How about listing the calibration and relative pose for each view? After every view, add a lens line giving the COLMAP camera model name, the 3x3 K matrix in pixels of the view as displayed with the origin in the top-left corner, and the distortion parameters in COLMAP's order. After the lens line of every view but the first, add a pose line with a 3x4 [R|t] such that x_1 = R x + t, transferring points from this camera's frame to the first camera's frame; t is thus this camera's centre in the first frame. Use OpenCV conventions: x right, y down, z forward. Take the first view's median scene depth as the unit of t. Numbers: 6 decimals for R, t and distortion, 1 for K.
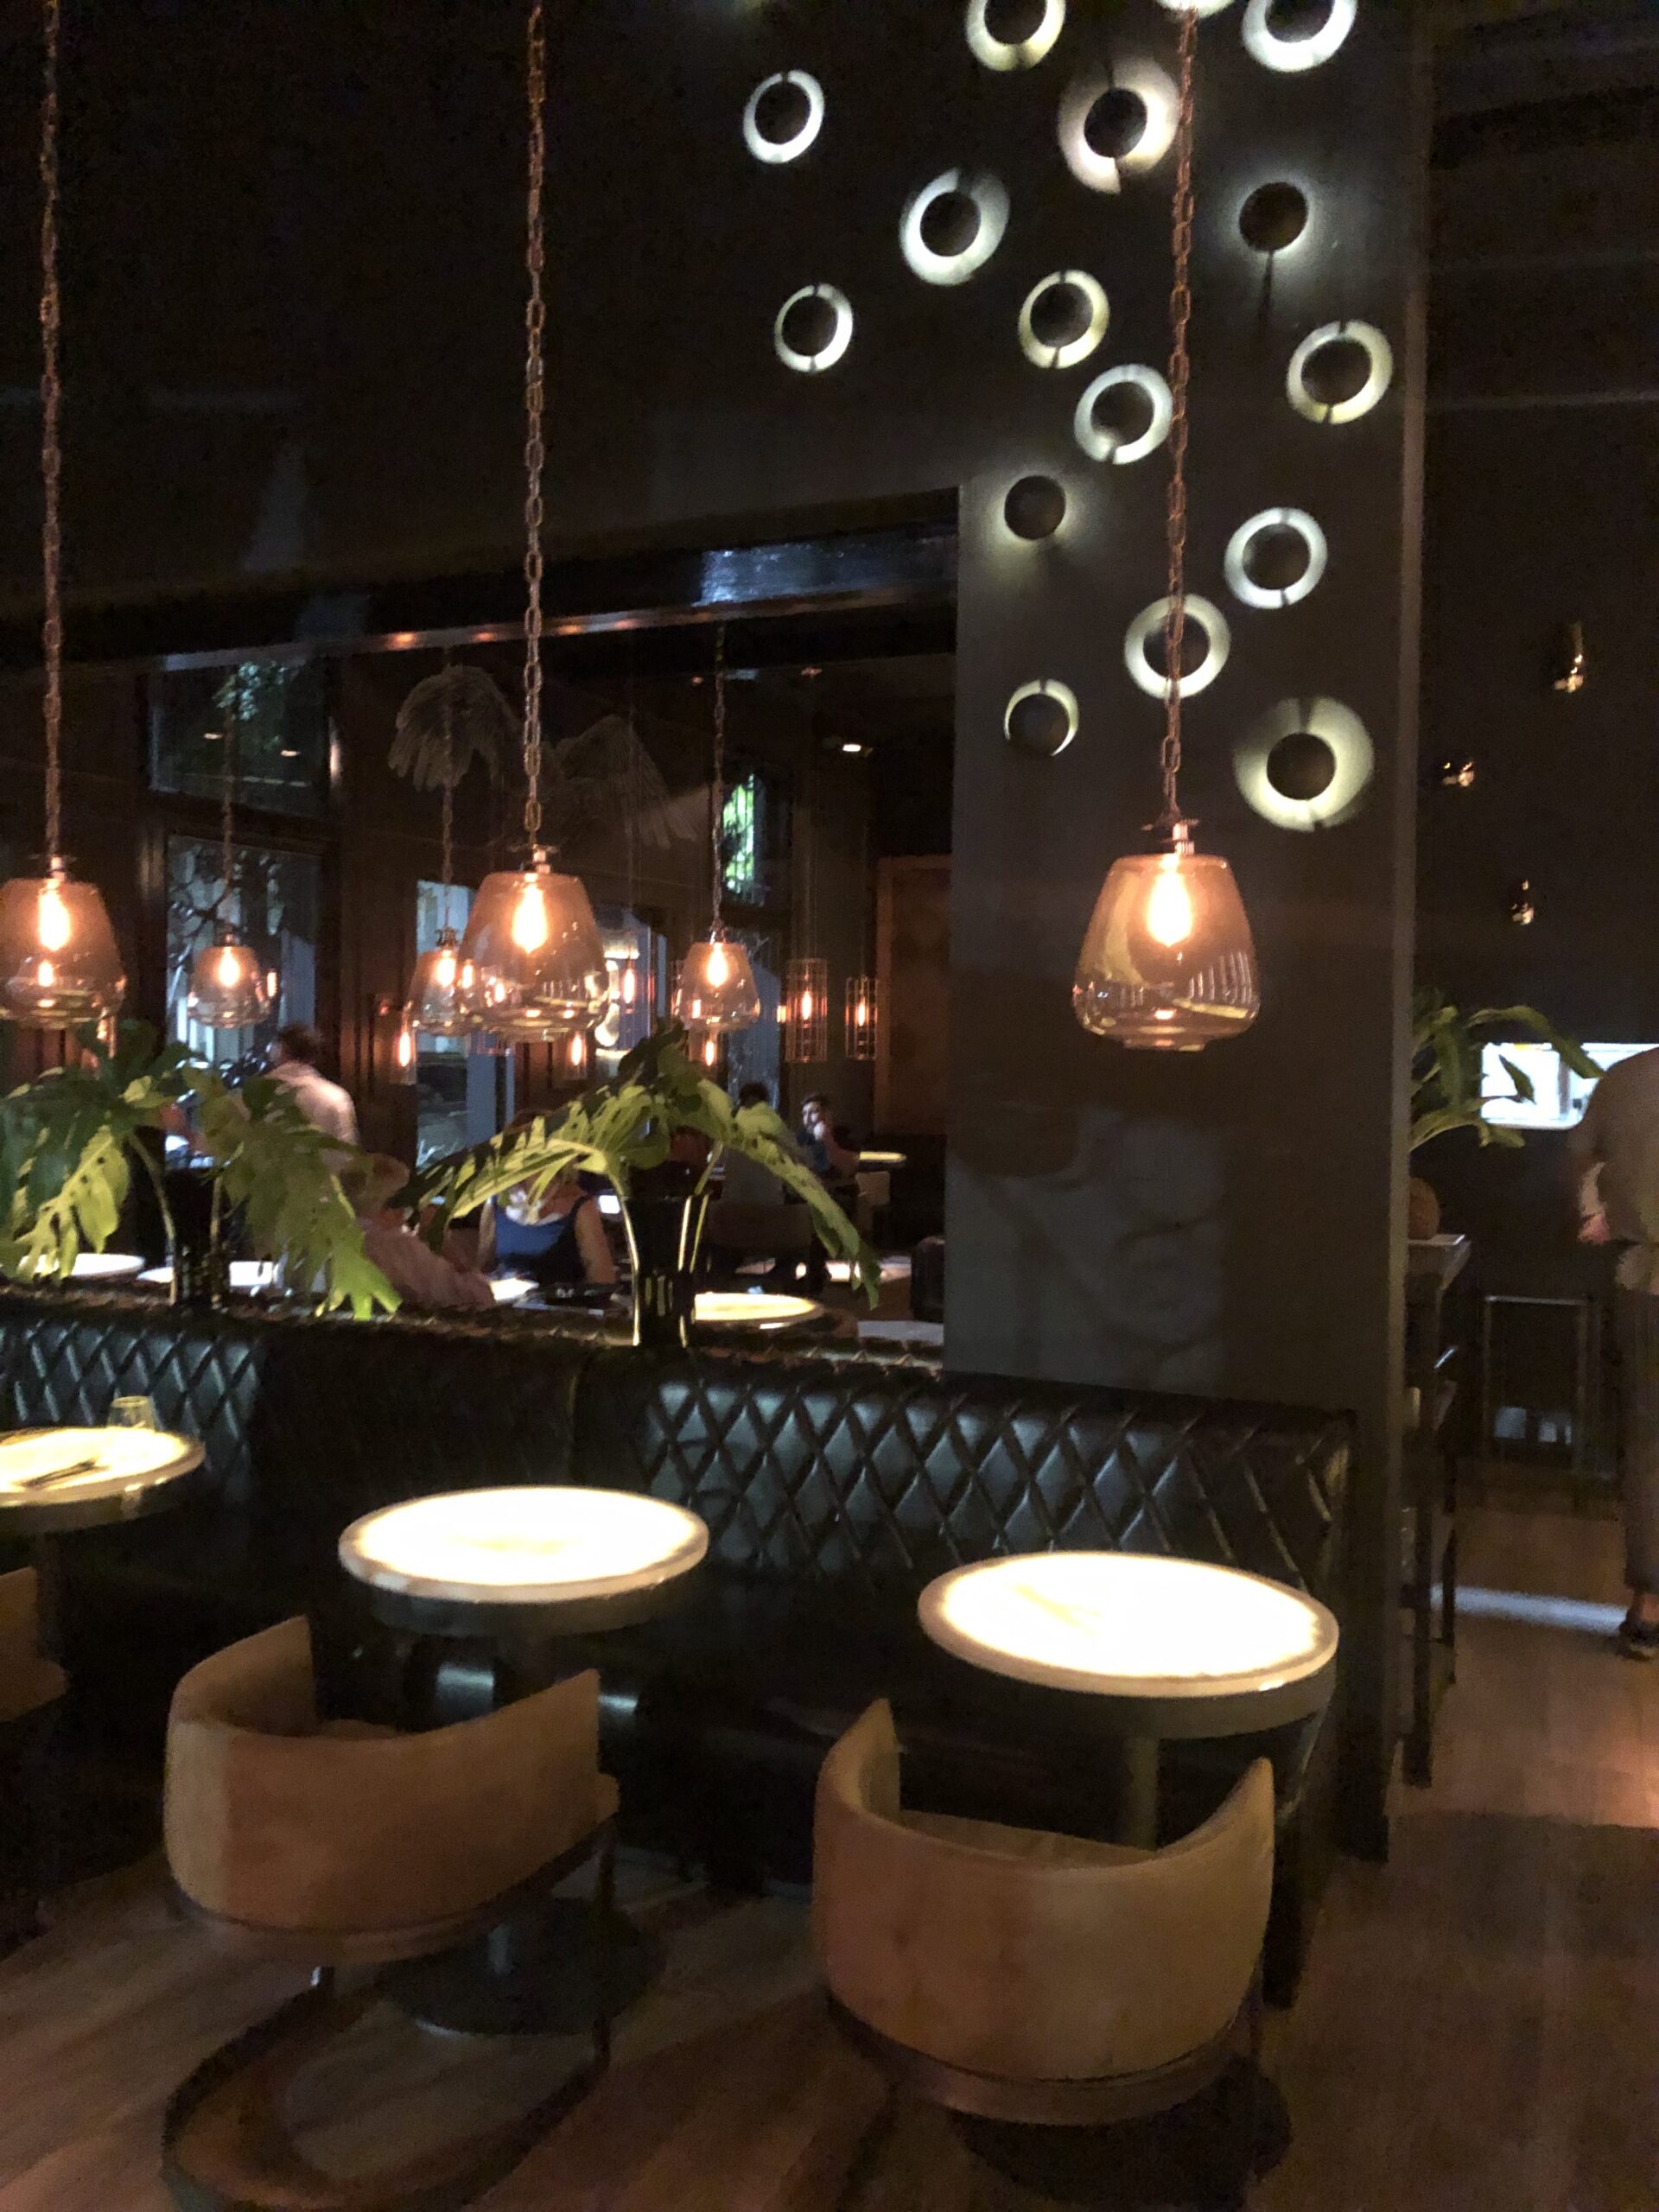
lens RADIAL K [[1832.5, 0, 847.5], [0, 1832.5, 1106.1], [0, 0, 1]] dist [0.034343, -0.039068]
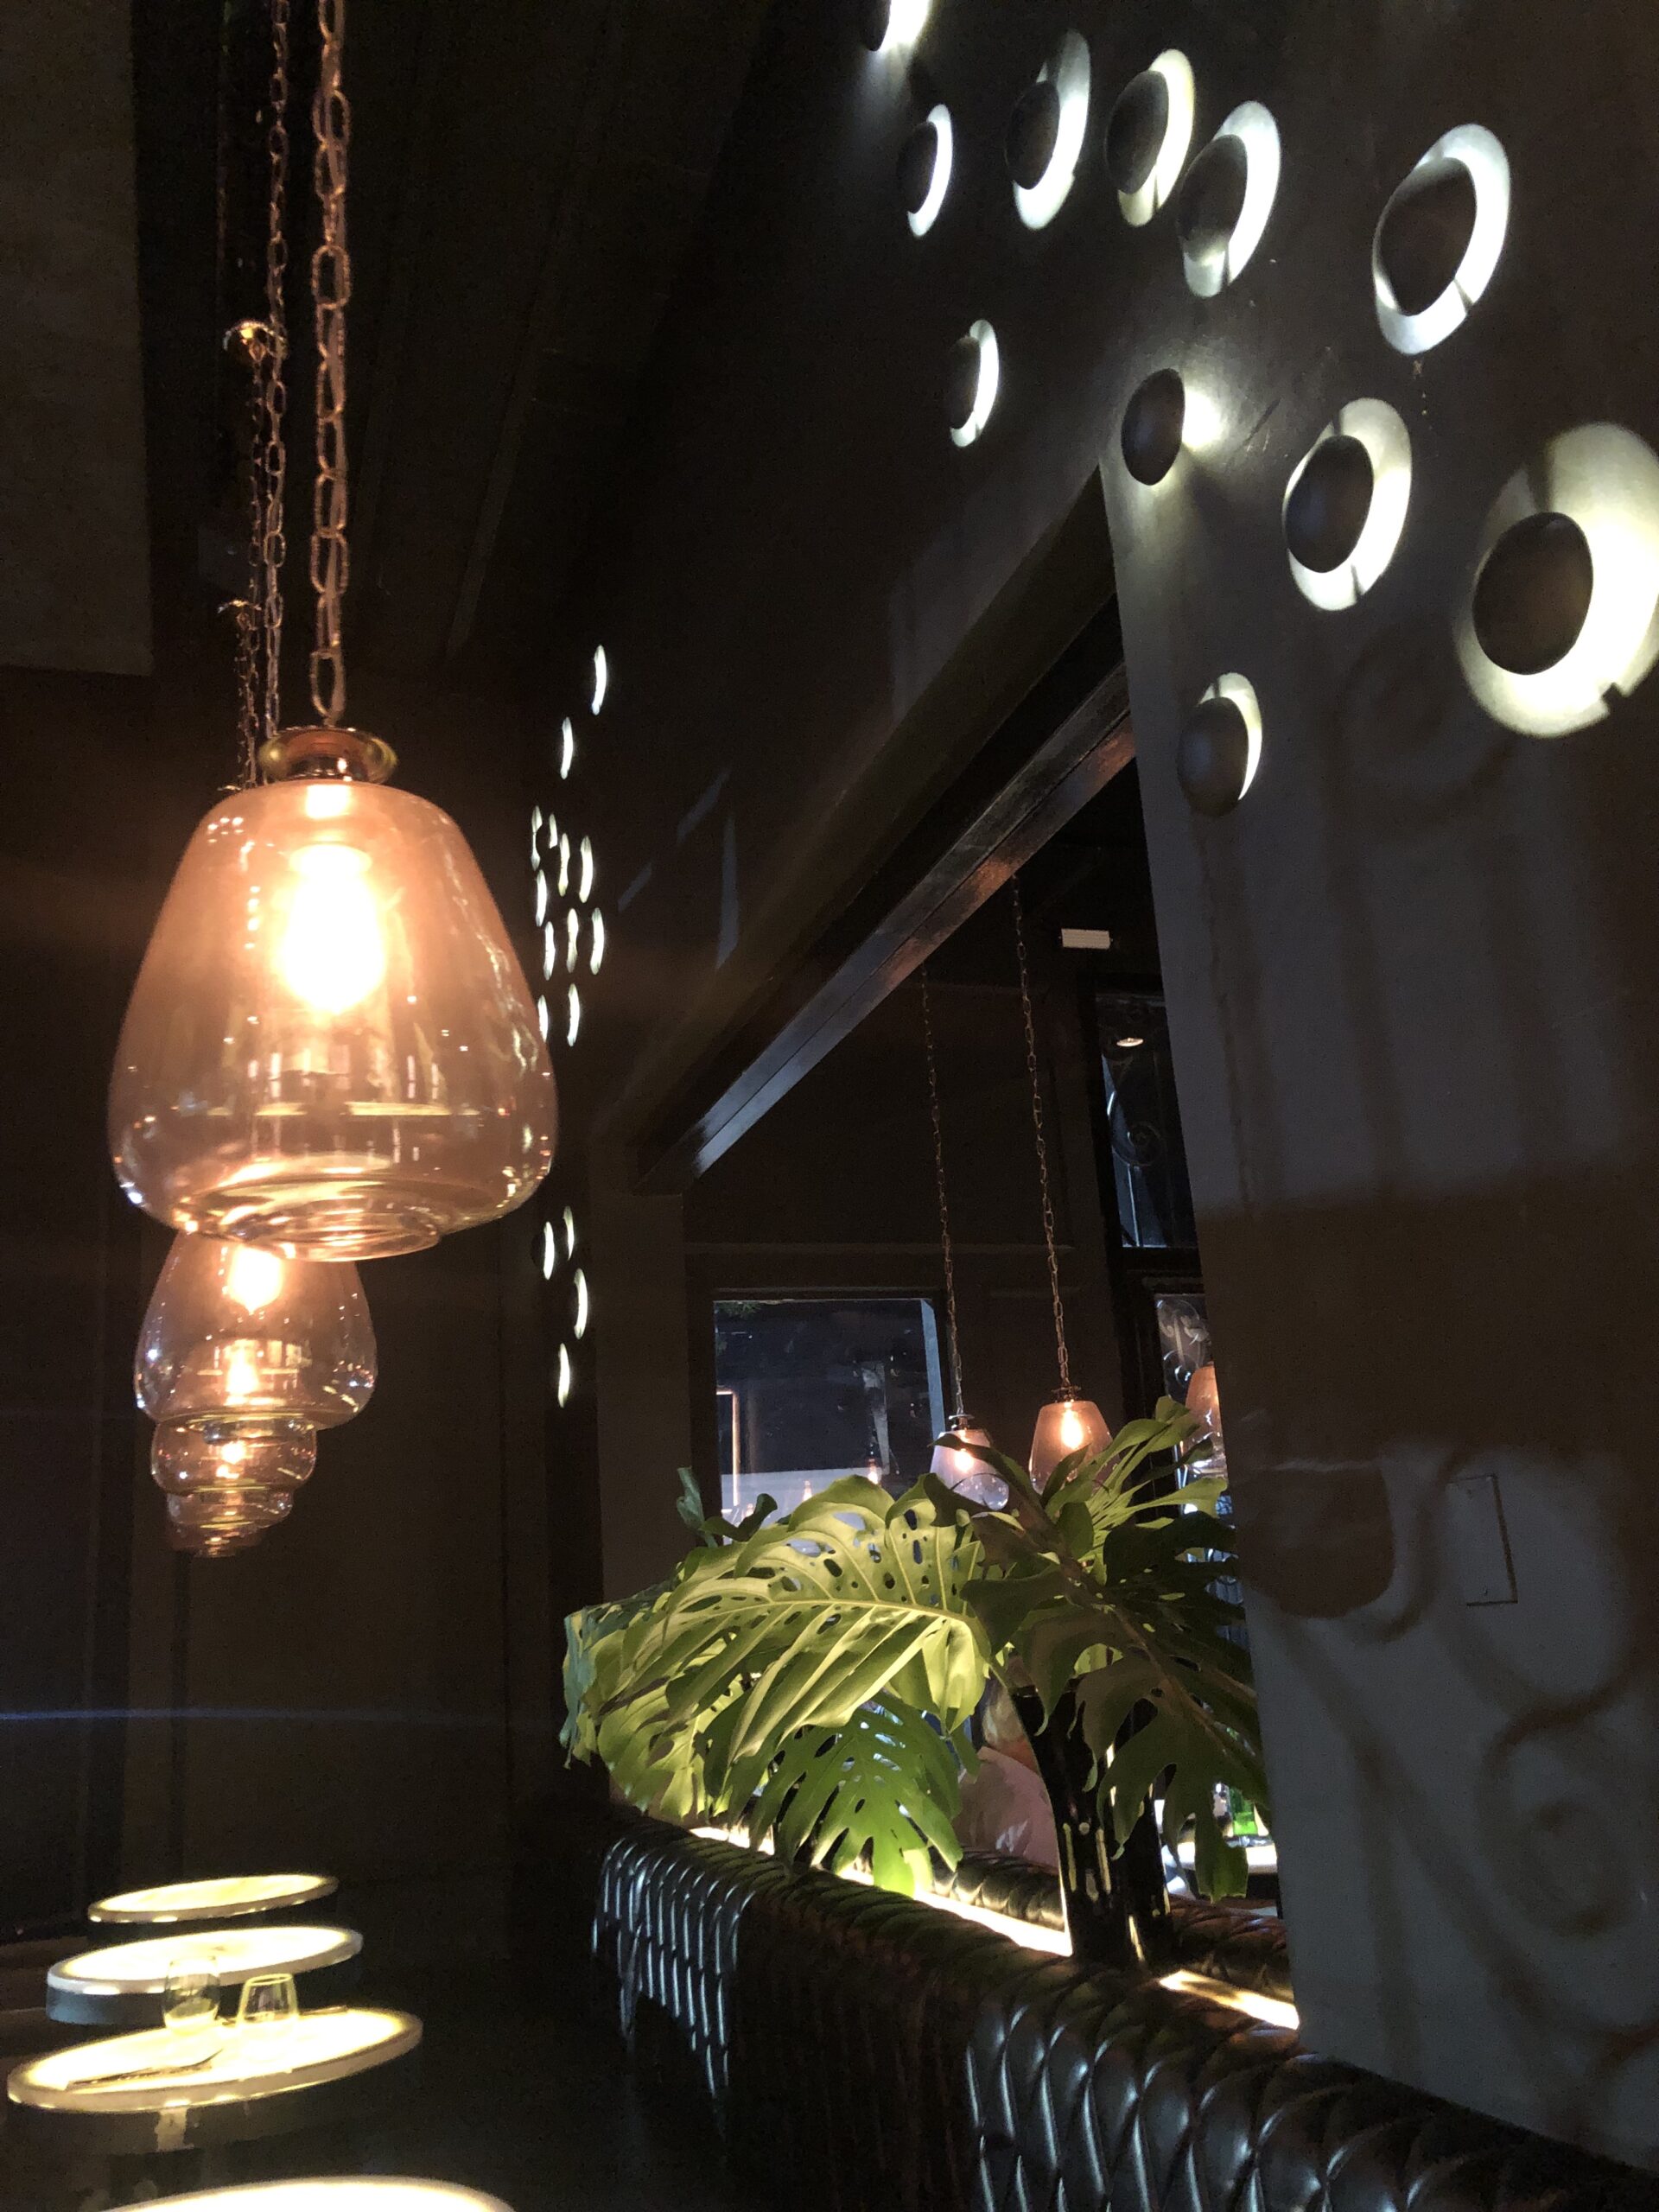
lens RADIAL K [[1832.5, 0, 847.5], [0, 1832.5, 1106.1], [0, 0, 1]] dist [0.034343, -0.039068]
pose [[0.645344, -0.261696, -0.717668, 0.342590], [0.053783, 0.952722, -0.299045, 0.043723], [0.761997, 0.154388, 0.628908, 0.510598]]
